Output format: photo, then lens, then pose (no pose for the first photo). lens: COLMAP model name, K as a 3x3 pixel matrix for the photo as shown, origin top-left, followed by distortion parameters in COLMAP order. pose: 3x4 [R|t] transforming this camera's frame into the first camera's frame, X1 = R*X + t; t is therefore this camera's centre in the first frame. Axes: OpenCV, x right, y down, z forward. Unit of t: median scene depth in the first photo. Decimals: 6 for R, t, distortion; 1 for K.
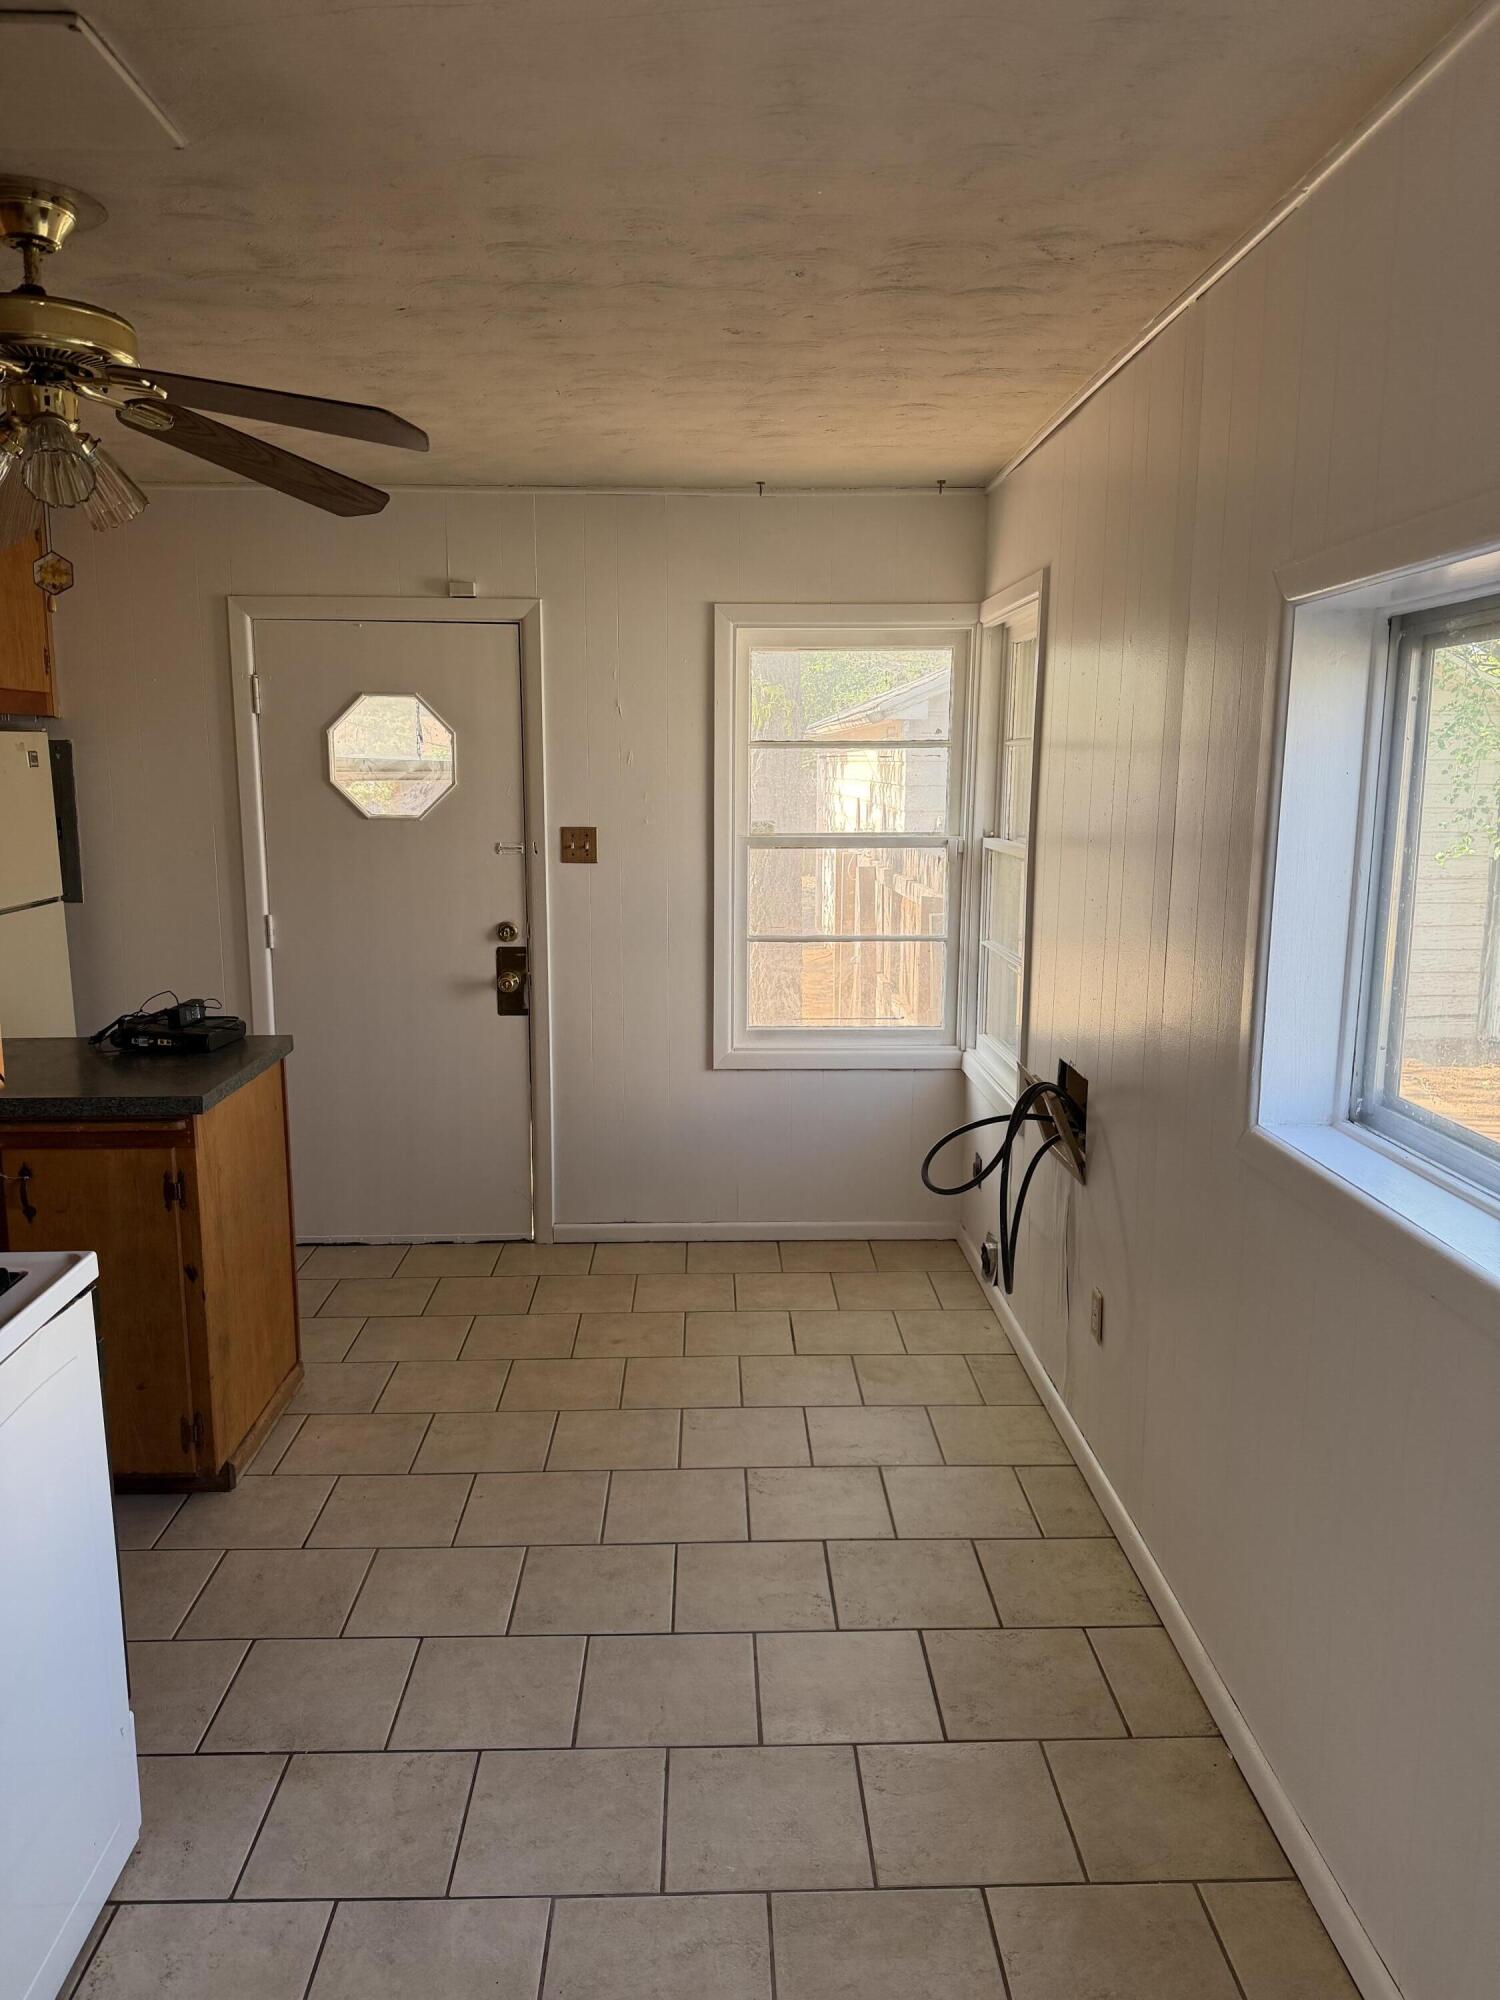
lens RADIAL K [[1389.8, 0, 750.0], [0, 1389.8, 1000.0], [0, 0, 1]] dist [0.001215, -0.000020]
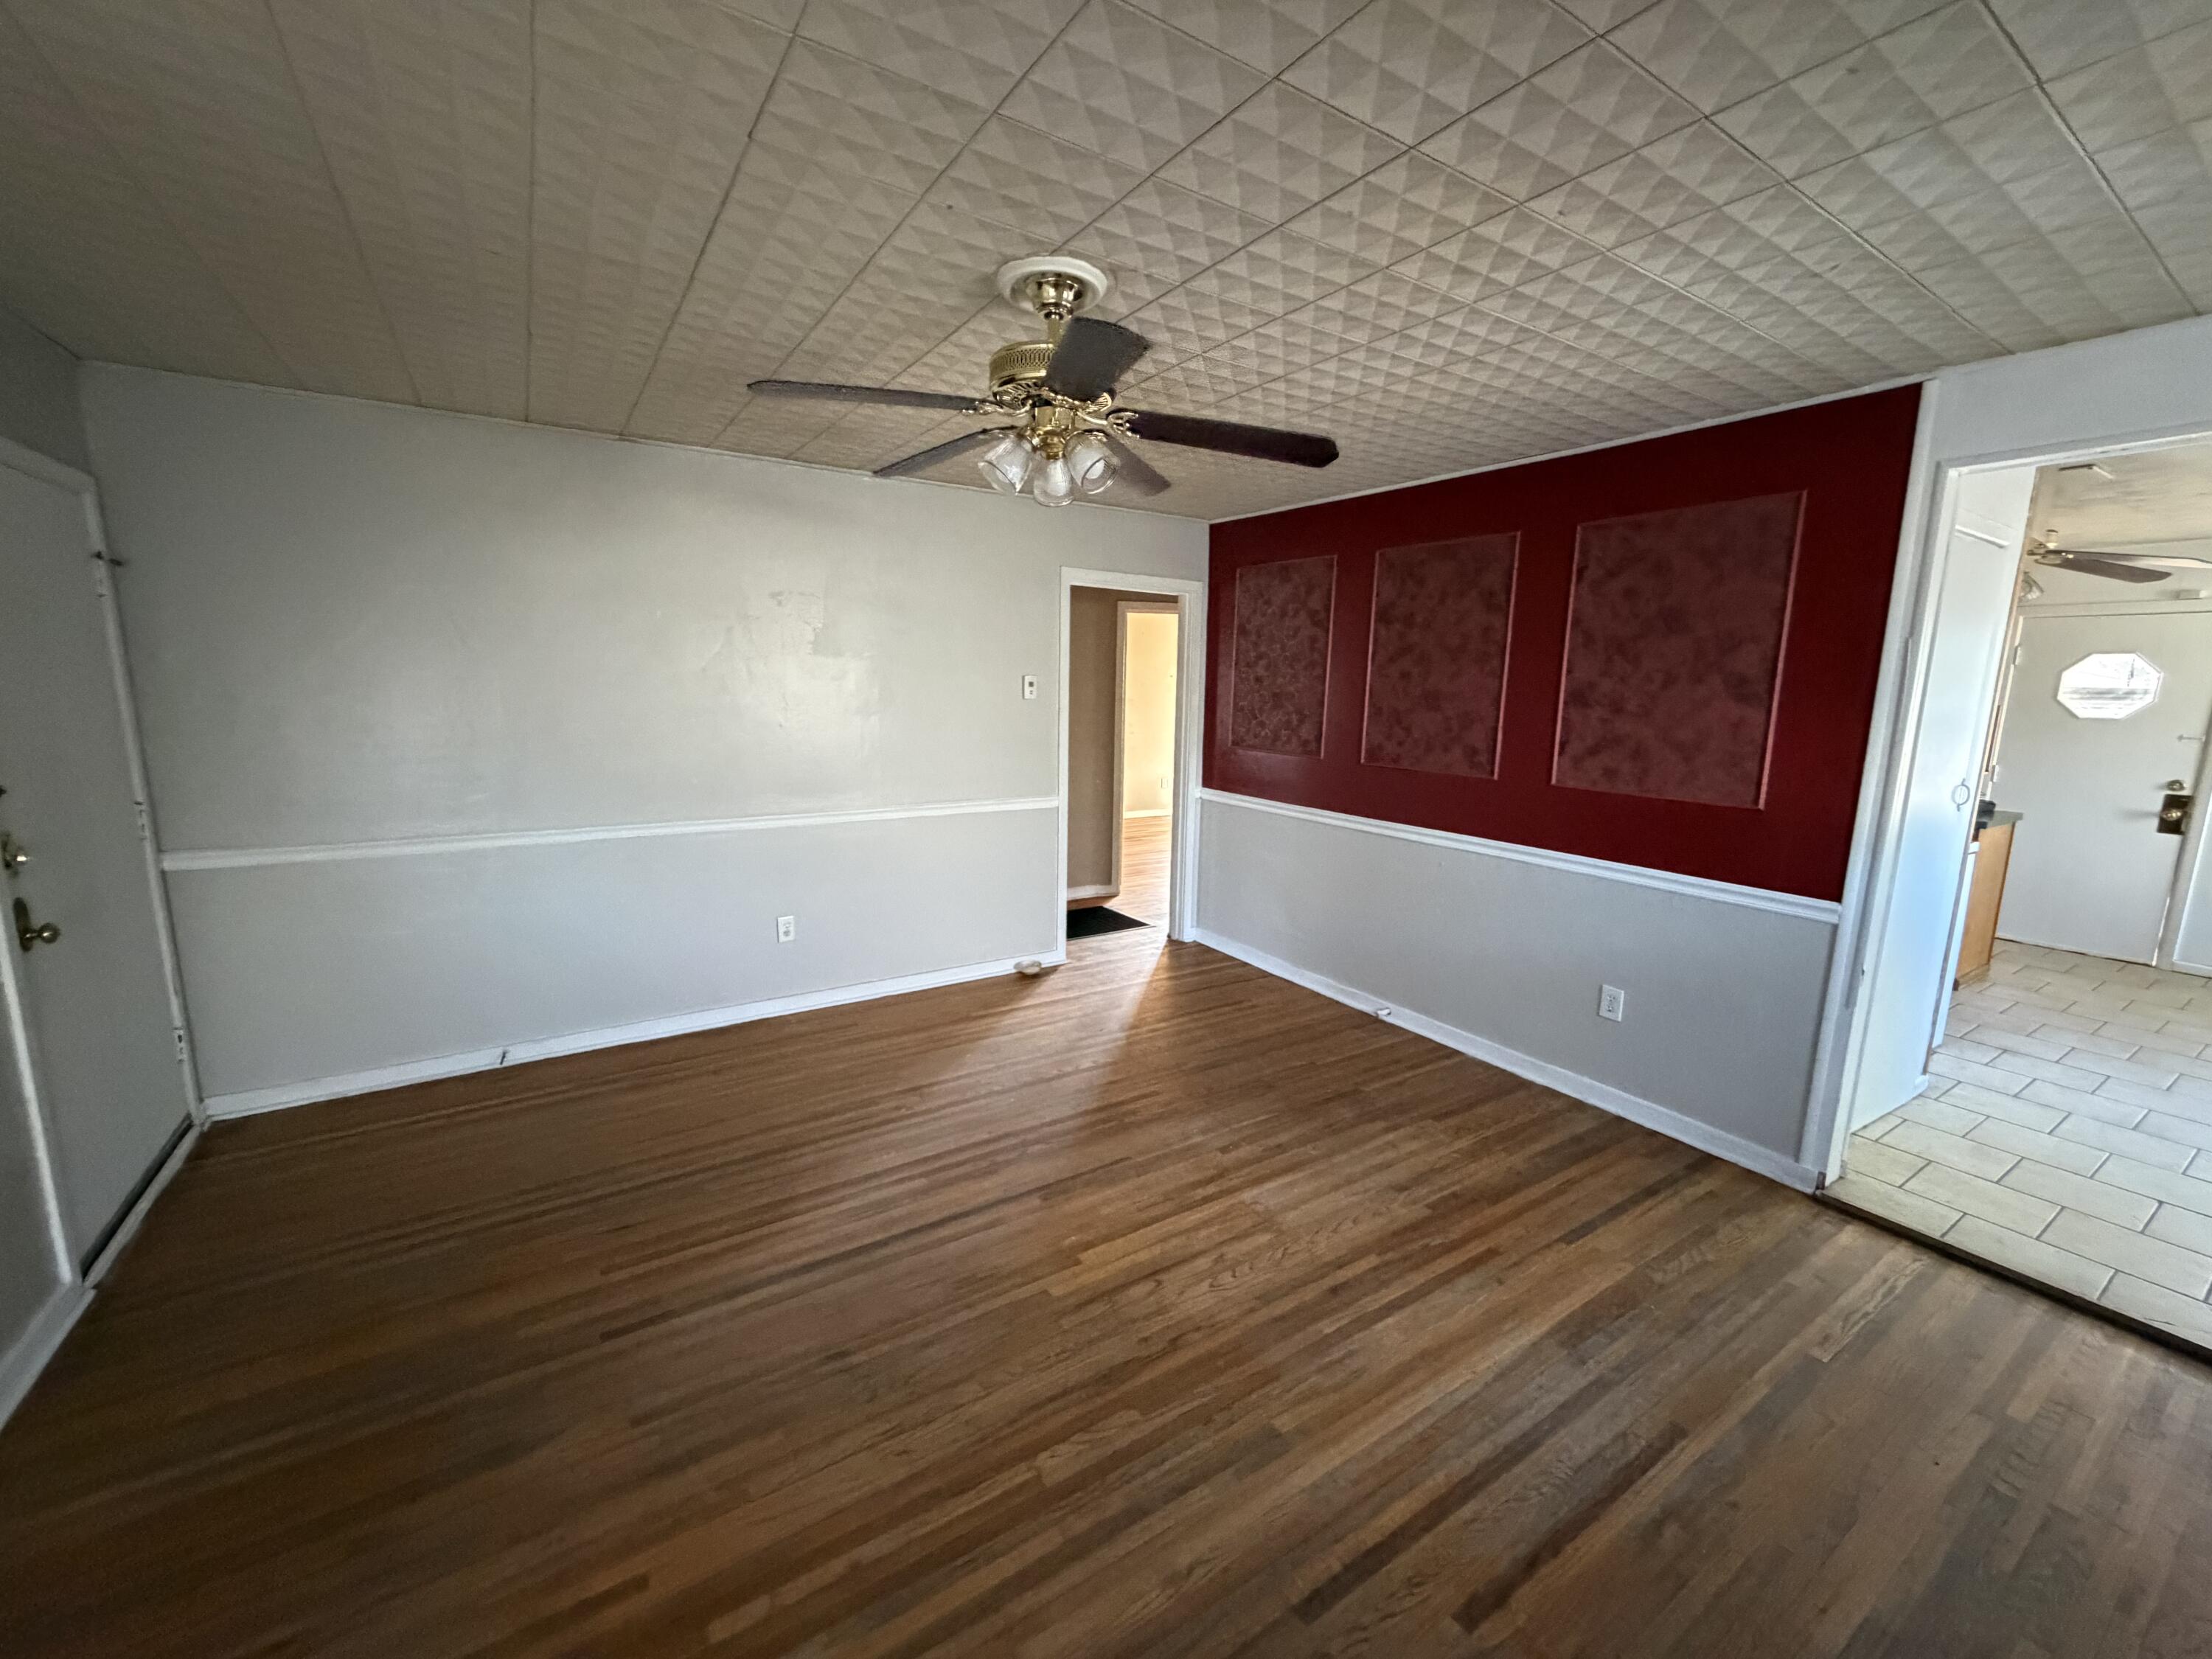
lens RADIAL K [[880.8, 0, 1098.1], [0, 880.8, 832.4], [0, 0, 1]] dist [0.000429, 0.000230]
pose [[0.512774, 0.151172, -0.845109, 0.076934], [-0.159064, 0.984061, 0.079514, 0.138122], [0.843659, 0.093654, 0.528647, -0.741349]]
